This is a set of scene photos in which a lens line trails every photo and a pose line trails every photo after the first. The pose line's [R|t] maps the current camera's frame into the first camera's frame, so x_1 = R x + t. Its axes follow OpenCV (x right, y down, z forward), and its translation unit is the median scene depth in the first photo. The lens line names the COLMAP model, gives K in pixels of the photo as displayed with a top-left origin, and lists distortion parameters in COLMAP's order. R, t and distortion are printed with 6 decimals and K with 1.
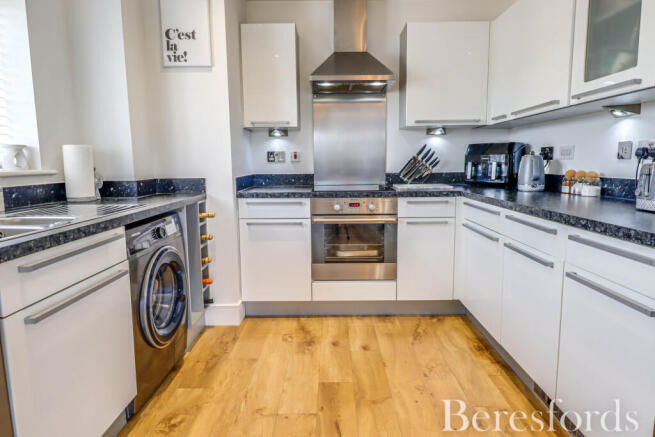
lens RADIAL K [[370.2, 0, 330.8], [0, 370.2, 207.4], [0, 0, 1]] dist [0.004585, -0.020075]
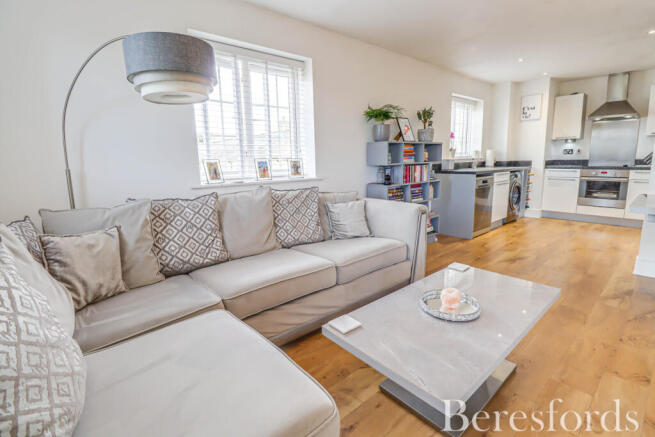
lens RADIAL K [[305.6, 0, 328.6], [0, 305.6, 208.8], [0, 0, 1]] dist [0.001582, -0.012849]
pose [[0.650233, 0.116101, -0.750811, 0.394217], [-0.077843, 0.993235, 0.086172, 0.188275], [0.755736, 0.002414, 0.654872, -1.524106]]
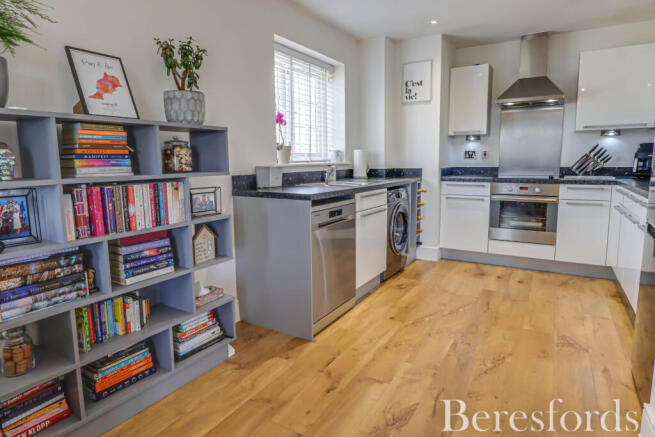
lens RADIAL K [[375.8, 0, 330.0], [0, 375.8, 206.4], [0, 0, 1]] dist [0.016200, -0.027082]
pose [[0.859299, 0.063779, -0.507481, 0.165663], [-0.061473, 0.997881, 0.021323, 0.078332], [0.507766, 0.012873, 0.861399, -0.635368]]
